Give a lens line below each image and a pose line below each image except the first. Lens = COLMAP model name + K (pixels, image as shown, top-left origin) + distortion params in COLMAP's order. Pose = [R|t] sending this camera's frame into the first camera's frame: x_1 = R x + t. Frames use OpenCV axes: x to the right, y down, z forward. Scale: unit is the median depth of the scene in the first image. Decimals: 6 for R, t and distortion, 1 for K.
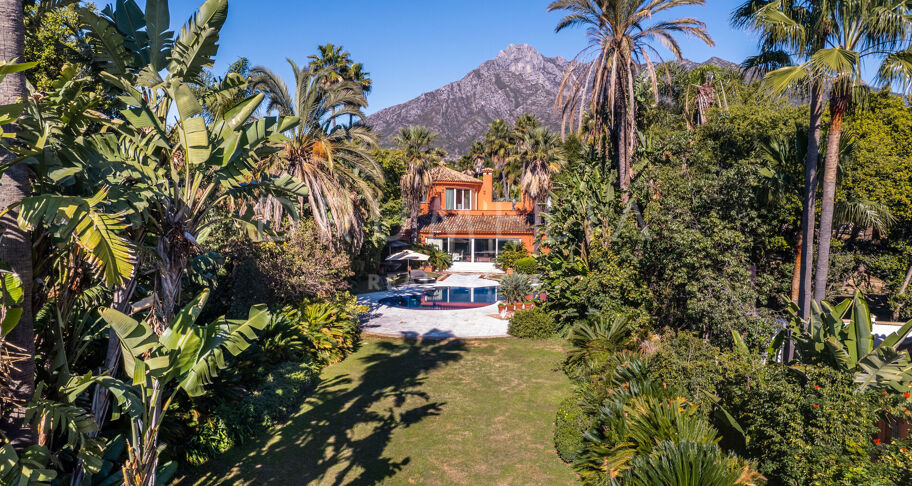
lens RADIAL K [[588.8, 0, 456.0], [0, 588.8, 243.0], [0, 0, 1]] dist [-0.078369, 0.066176]
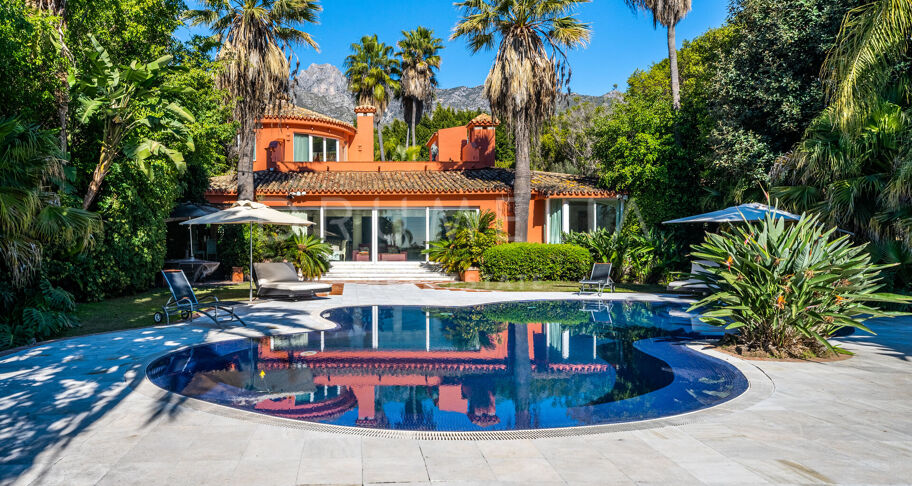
lens RADIAL K [[640.3, 0, 355.8], [0, 640.3, 263.0], [0, 0, 1]] dist [0.007947, 0.002744]
pose [[0.987780, -0.016206, 0.155012, -0.134779], [0.020403, 0.999466, -0.025519, 0.098290], [-0.154516, 0.028370, 0.987583, 1.072199]]
